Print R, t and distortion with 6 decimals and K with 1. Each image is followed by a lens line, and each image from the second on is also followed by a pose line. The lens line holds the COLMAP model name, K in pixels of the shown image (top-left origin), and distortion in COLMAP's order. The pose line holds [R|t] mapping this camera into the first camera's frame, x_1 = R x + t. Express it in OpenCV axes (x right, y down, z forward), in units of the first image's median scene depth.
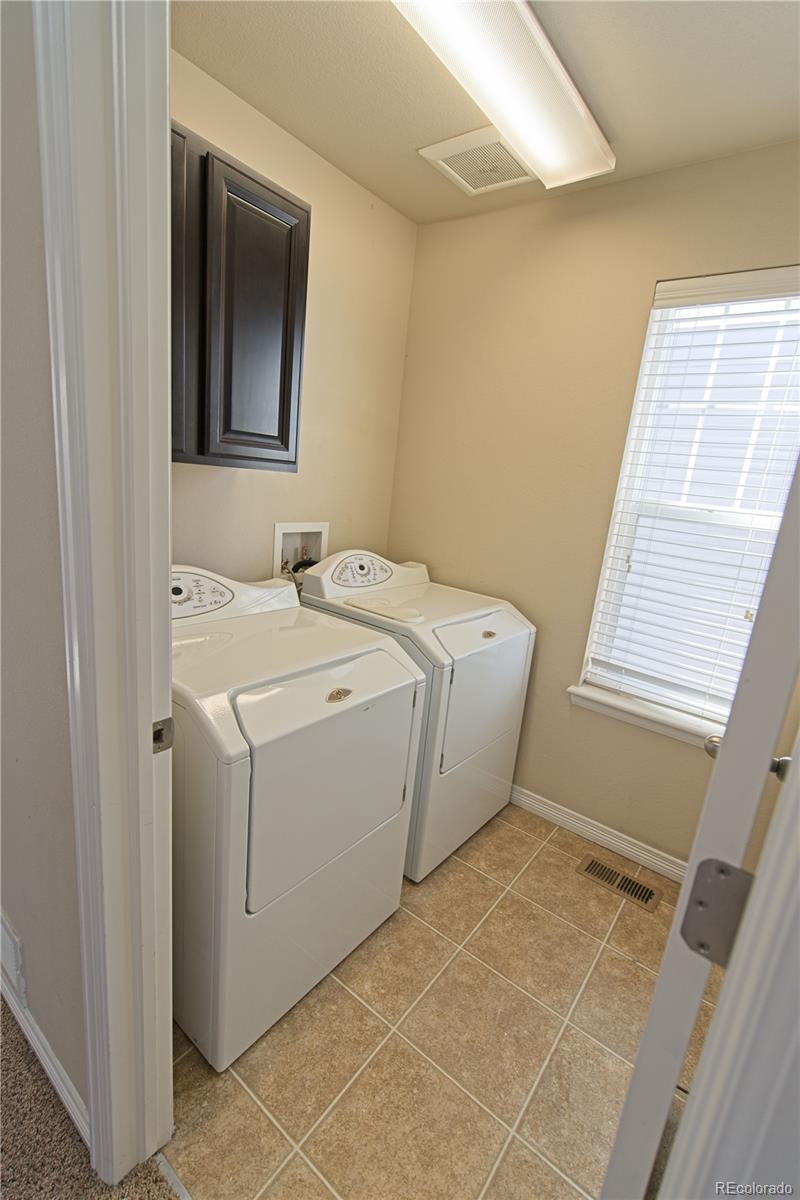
lens RADIAL K [[544.7, 0, 408.1], [0, 544.7, 607.1], [0, 0, 1]] dist [-0.005442, -0.000240]
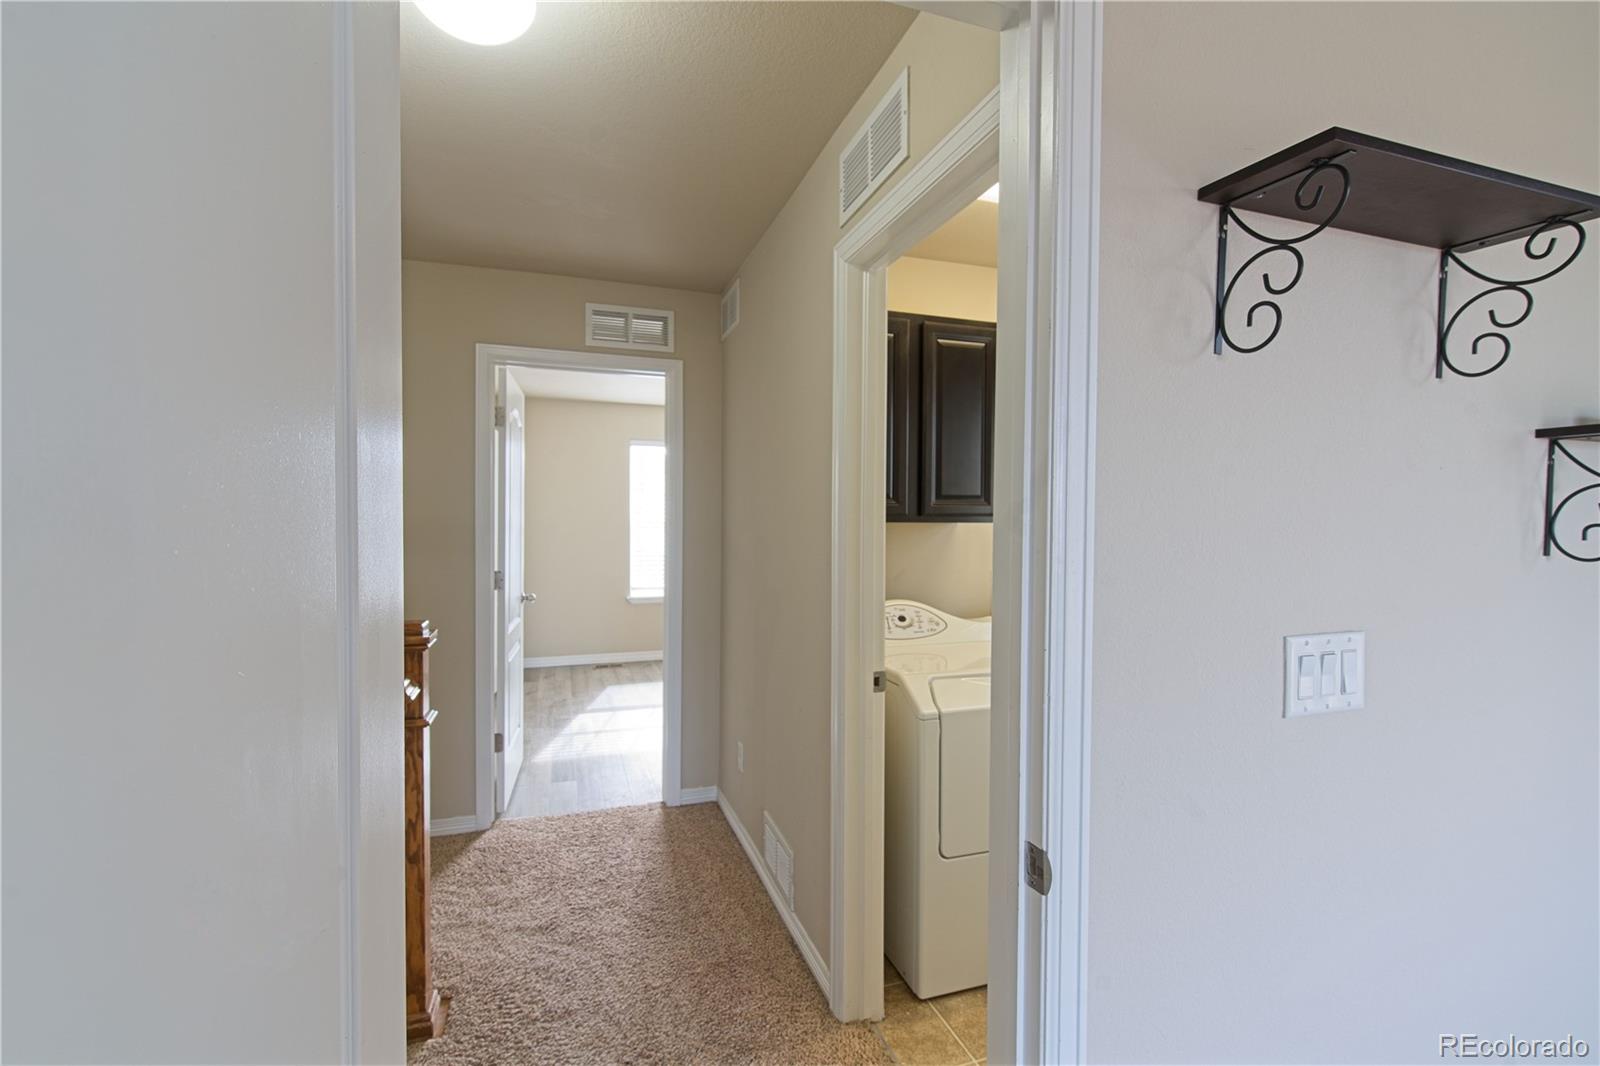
lens RADIAL K [[726.3, 0, 800.0], [0, 726.3, 533.2], [0, 0, 1]] dist [-0.005442, -0.000240]
pose [[0.832563, -0.085016, -0.547367, 0.408853], [-0.049079, 0.972944, -0.225767, 0.211311], [0.551751, 0.214830, 0.805865, -0.694350]]
